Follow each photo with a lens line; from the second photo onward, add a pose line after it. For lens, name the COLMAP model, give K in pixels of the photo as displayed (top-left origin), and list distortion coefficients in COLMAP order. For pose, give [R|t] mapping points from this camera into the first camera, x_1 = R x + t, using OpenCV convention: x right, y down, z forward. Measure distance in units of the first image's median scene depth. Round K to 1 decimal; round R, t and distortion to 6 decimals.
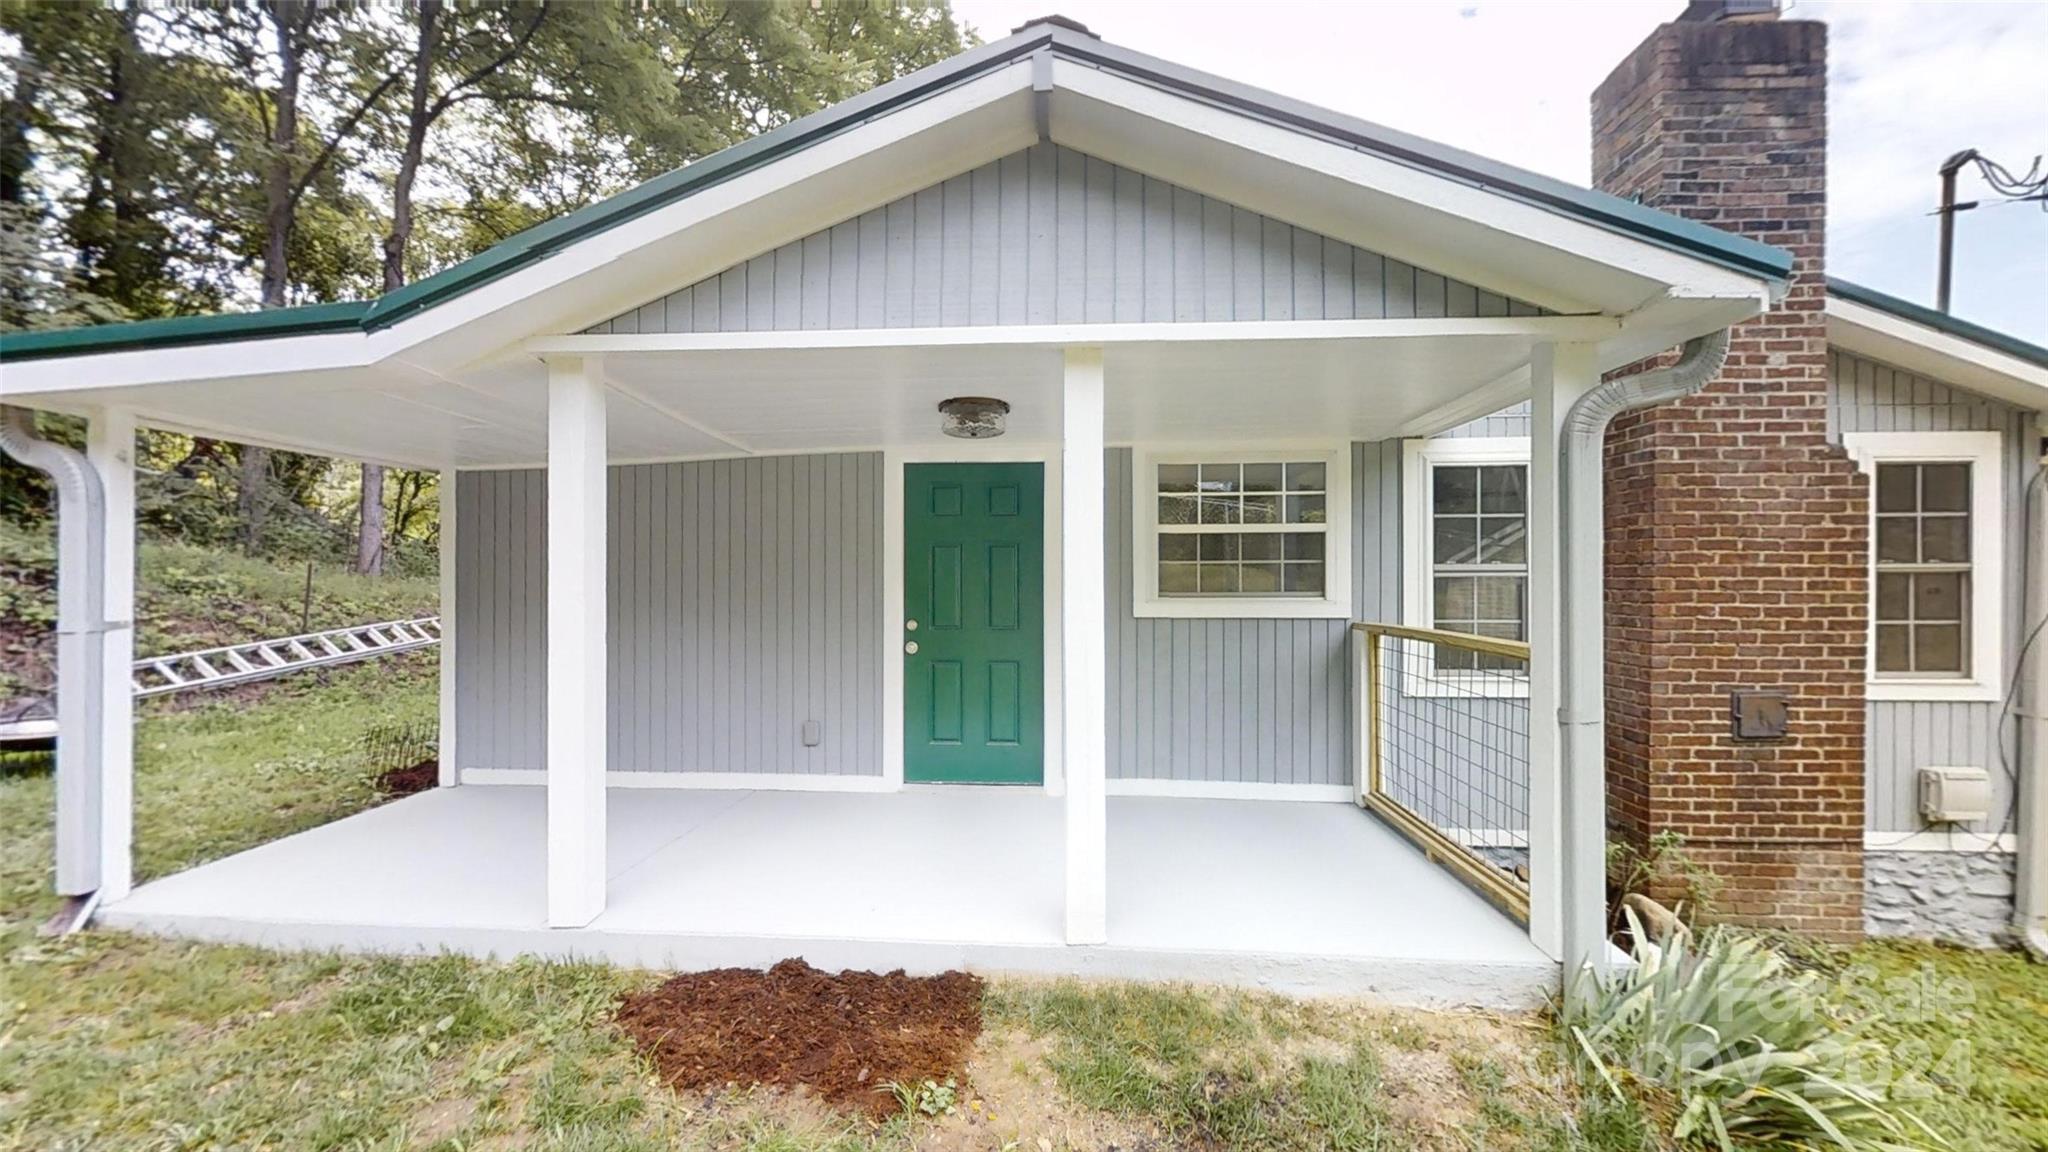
lens RADIAL K [[743.0, 0, 1024.0], [0, 743.0, 576.0], [0, 0, 1]] dist [-0.000047, 0.000204]
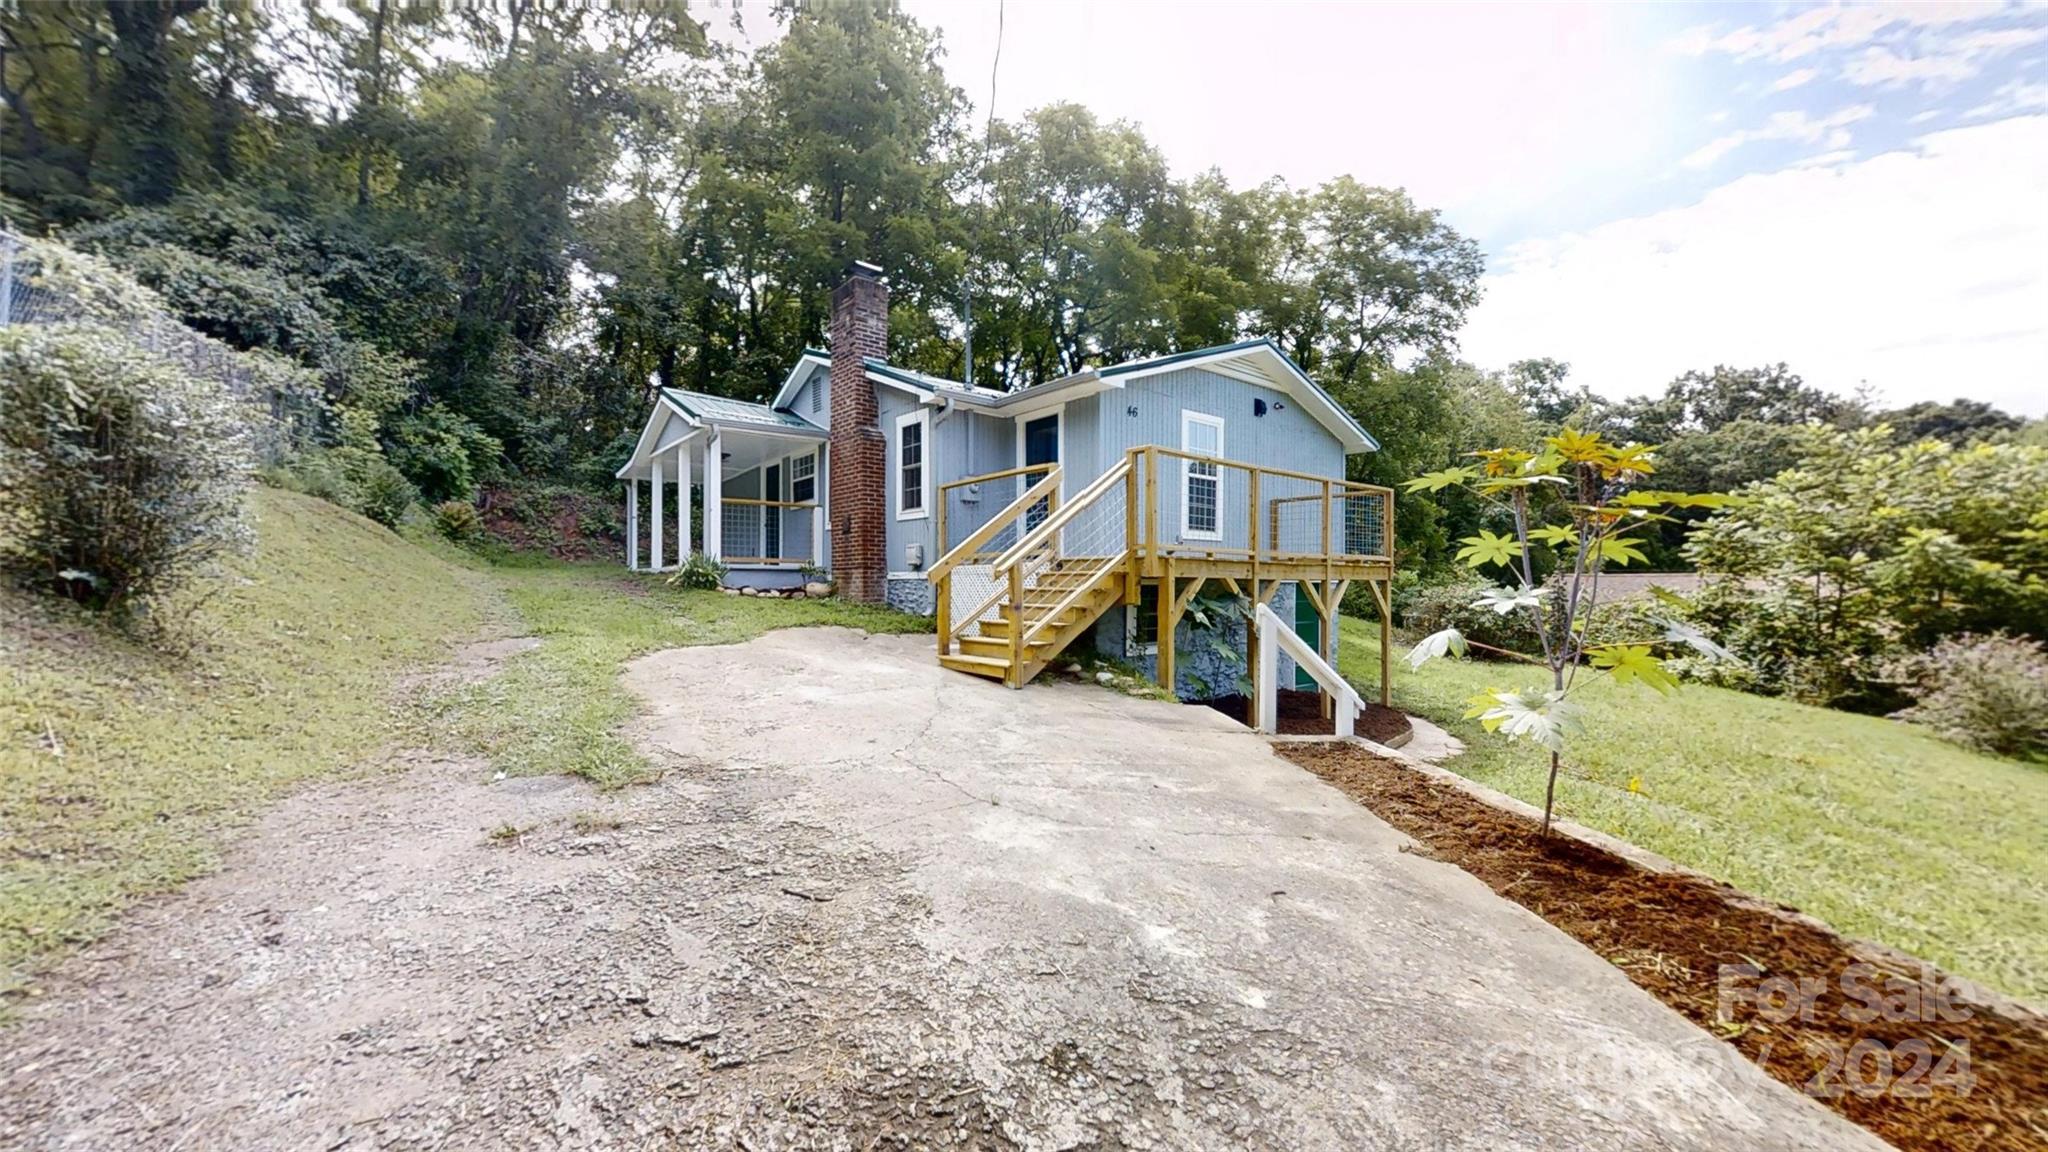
lens RADIAL K [[743.0, 0, 1024.0], [0, 743.0, 576.0], [0, 0, 1]] dist [-0.000047, 0.000204]
pose [[0.693207, -0.007050, -0.720704, 3.284930], [0.001053, 0.999961, -0.008769, 0.383280], [0.720738, 0.005319, 0.693187, -0.472385]]
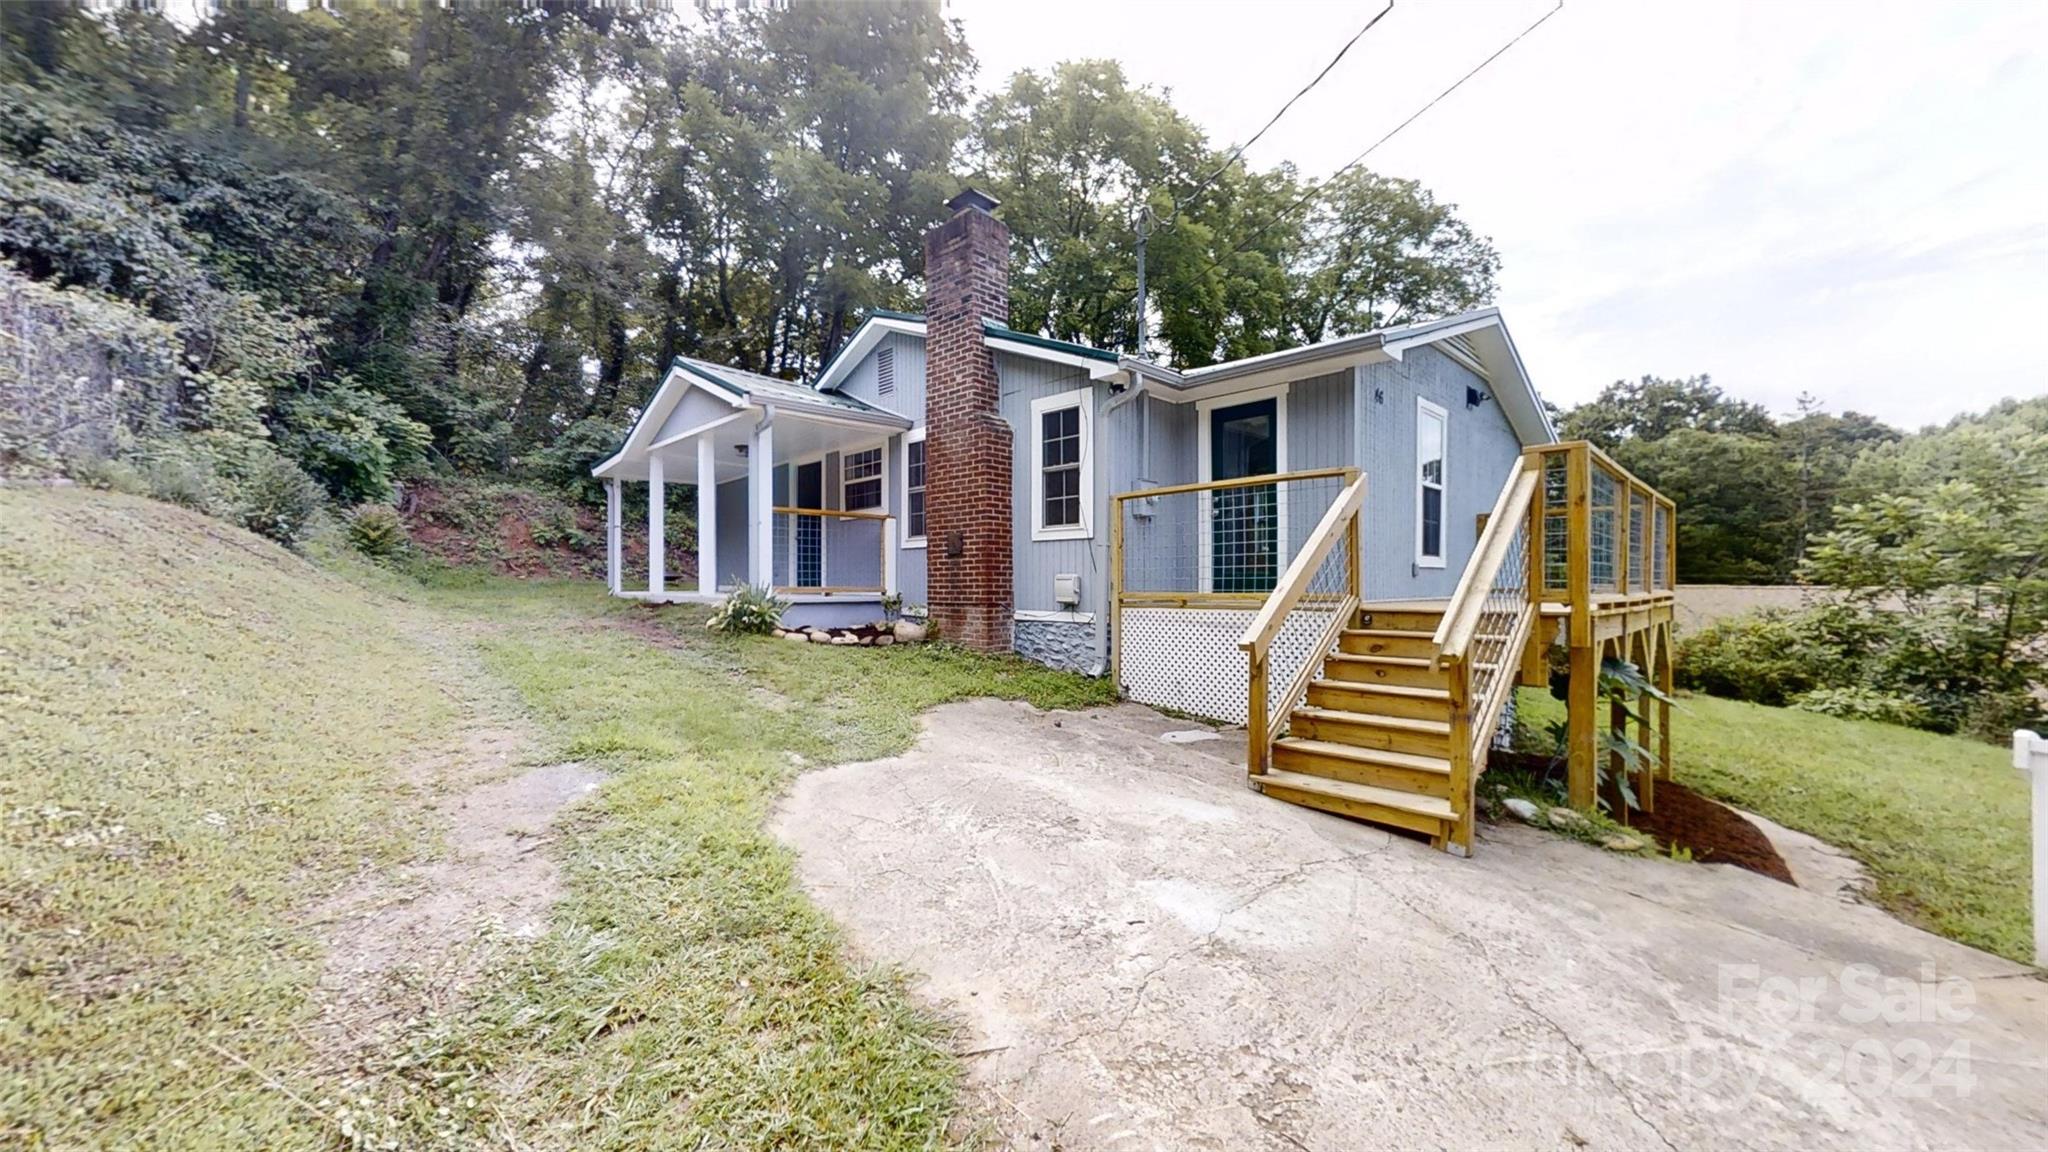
lens RADIAL K [[743.0, 0, 1024.0], [0, 743.0, 576.0], [0, 0, 1]] dist [-0.000047, 0.000204]
pose [[0.752400, -0.006417, -0.658675, 2.346722], [0.002866, 0.999975, -0.006468, 0.269079], [0.658700, 0.002979, 0.752399, -0.444899]]
